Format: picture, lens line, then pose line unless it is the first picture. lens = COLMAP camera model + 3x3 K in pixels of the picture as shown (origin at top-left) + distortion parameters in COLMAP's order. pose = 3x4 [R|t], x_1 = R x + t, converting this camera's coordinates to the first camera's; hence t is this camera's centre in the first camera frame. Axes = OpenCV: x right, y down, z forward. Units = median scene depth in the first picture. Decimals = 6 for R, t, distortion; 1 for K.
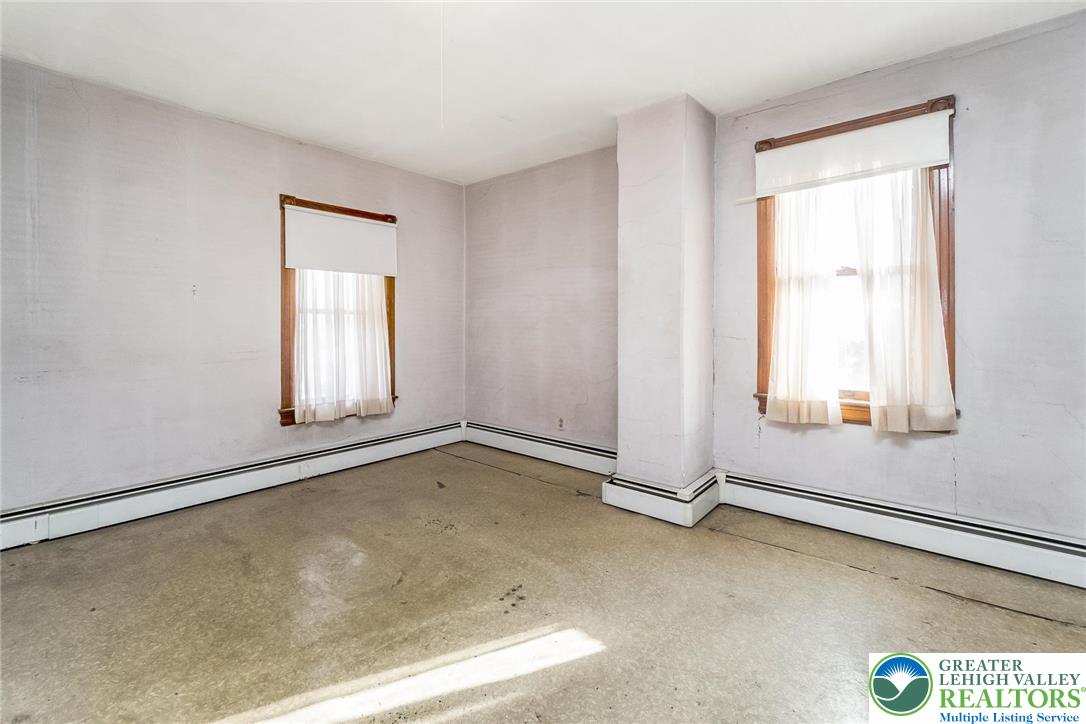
lens RADIAL K [[473.5, 0, 547.0], [0, 473.5, 322.6], [0, 0, 1]] dist [0.000101, 0.000411]
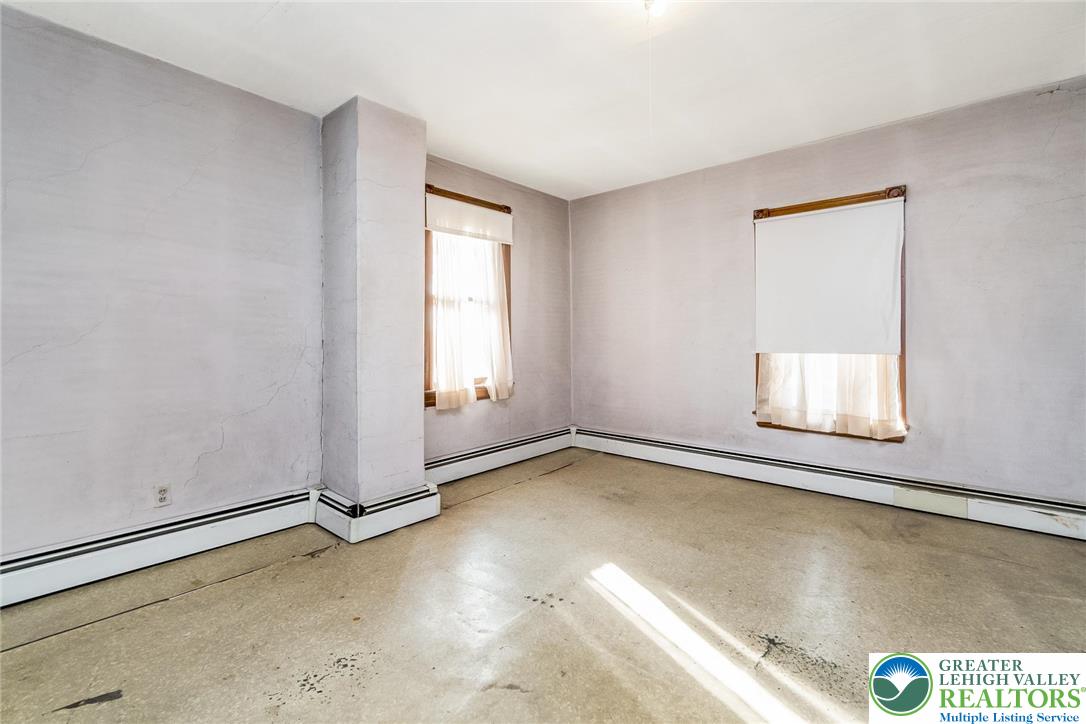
lens RADIAL K [[473.6, 0, 527.5], [0, 473.6, 327.7], [0, 0, 1]] dist [-0.001265, -0.000222]
pose [[0.037790, 0.024494, 0.998985, -1.082157], [-0.003008, 0.999698, -0.024397, 0.025545], [-0.999281, -0.002083, 0.037852, 0.996657]]
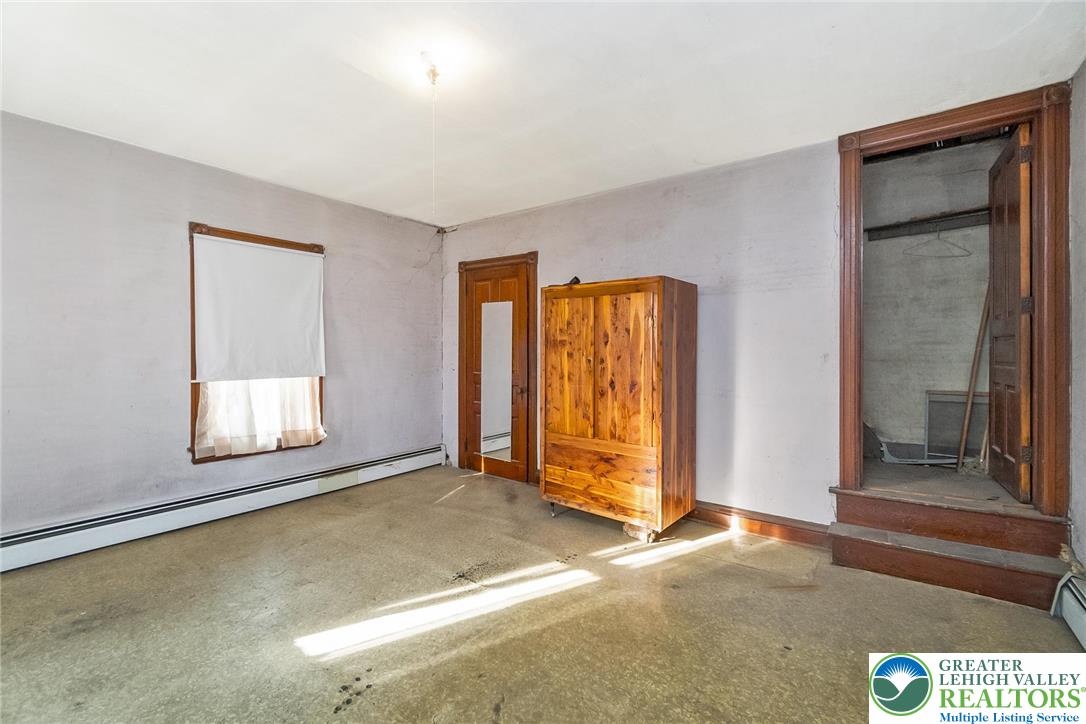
lens RADIAL K [[470.2, 0, 544.7], [0, 470.2, 353.5], [0, 0, 1]] dist [-0.001334, 0.000090]
pose [[-0.998851, 0.000630, -0.047920, -0.367406], [0.000761, 0.999996, -0.002715, -0.016928], [0.047918, -0.002748, -0.998847, 1.835037]]
